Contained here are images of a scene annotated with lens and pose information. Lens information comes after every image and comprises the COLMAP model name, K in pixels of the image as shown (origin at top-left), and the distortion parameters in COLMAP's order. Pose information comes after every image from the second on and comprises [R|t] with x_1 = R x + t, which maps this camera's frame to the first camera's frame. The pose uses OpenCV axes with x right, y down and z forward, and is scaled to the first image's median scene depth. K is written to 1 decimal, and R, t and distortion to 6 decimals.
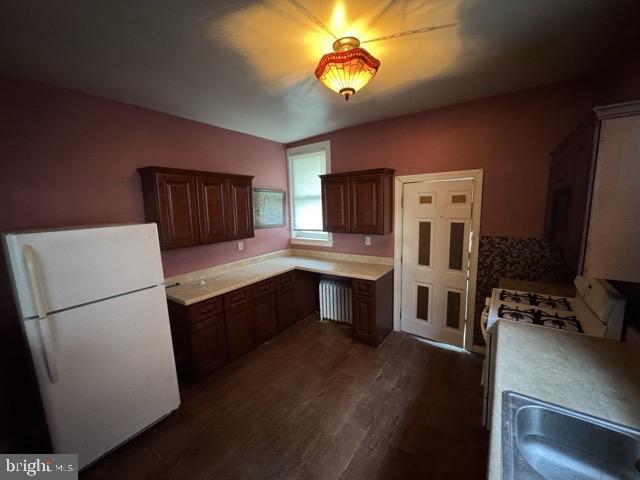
lens RADIAL K [[256.4, 0, 320.4], [0, 256.4, 241.8], [0, 0, 1]] dist [-0.010439, 0.001278]
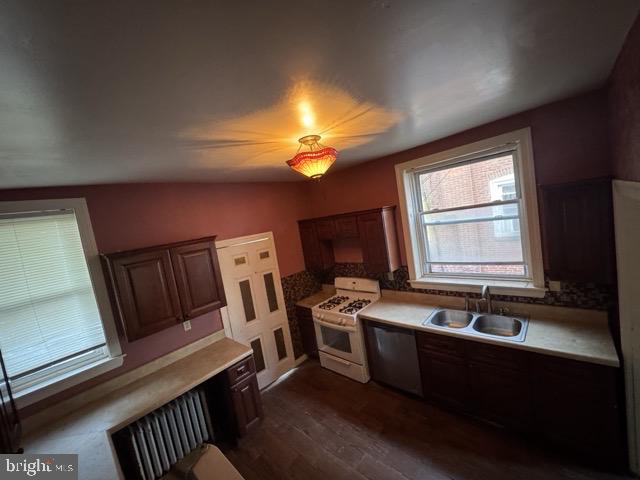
lens RADIAL K [[256.4, 0, 321.1], [0, 256.4, 239.4], [0, 0, 1]] dist [-0.010439, 0.001278]
pose [[0.130546, -0.077591, 0.988401, -0.623089], [0.296905, 0.954240, 0.035695, -0.193527], [-0.945941, 0.288801, 0.147610, 0.504600]]
